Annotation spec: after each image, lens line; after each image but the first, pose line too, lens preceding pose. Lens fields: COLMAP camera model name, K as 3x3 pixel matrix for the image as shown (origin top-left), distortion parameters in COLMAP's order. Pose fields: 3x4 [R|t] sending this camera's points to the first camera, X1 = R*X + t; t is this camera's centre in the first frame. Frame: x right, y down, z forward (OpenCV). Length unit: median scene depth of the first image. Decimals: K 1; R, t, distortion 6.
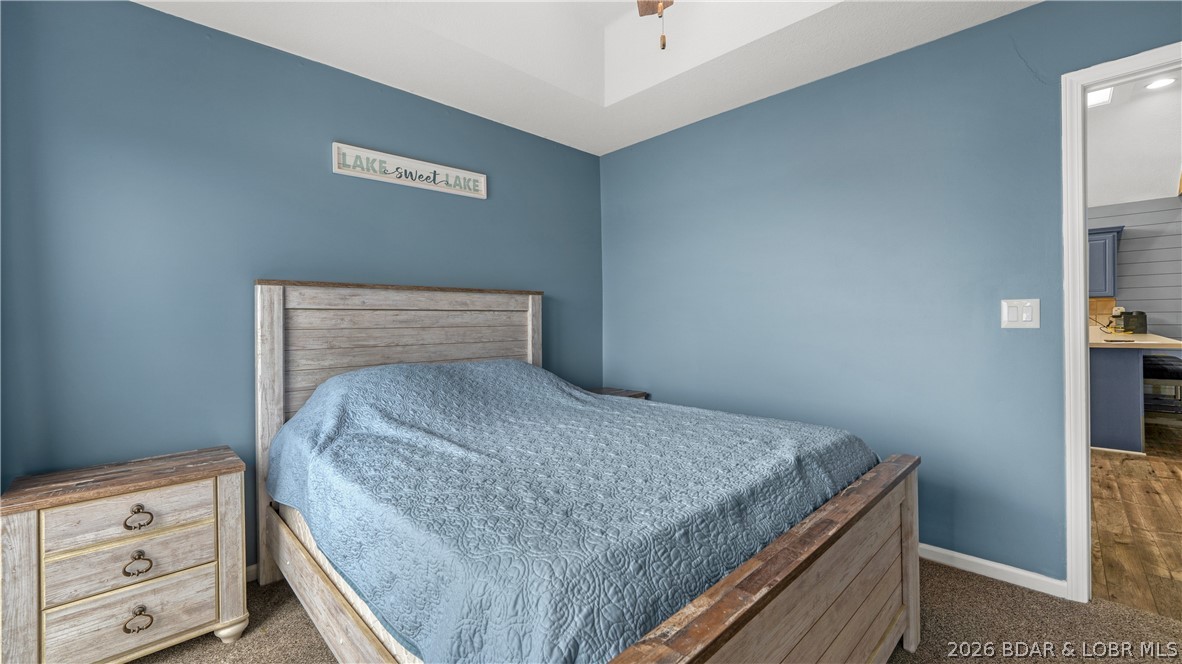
lens RADIAL K [[478.9, 0, 576.7], [0, 478.9, 331.4], [0, 0, 1]] dist [-0.003100, -0.000134]
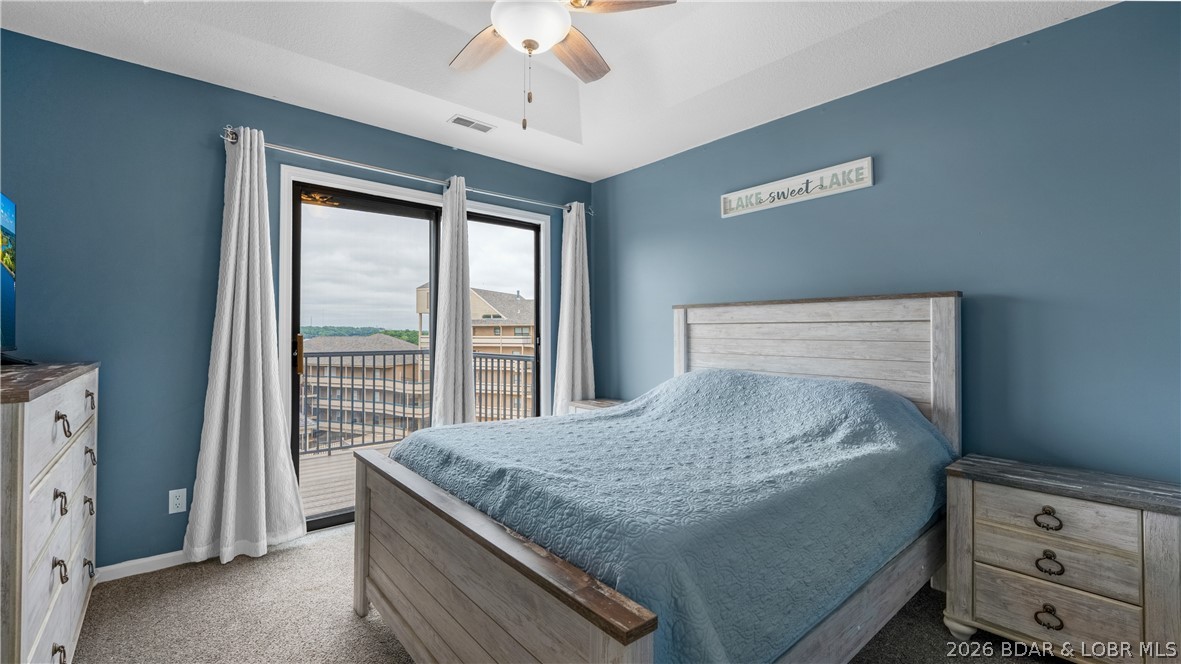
lens RADIAL K [[442.6, 0, 590.5], [0, 442.6, 332.0], [0, 0, 1]] dist [-0.001393, -0.000097]
pose [[0.006642, 0.012938, -0.999894, 0.619235], [-0.021152, 0.999694, 0.012795, -0.027443], [0.999754, 0.021064, 0.006914, 0.566493]]
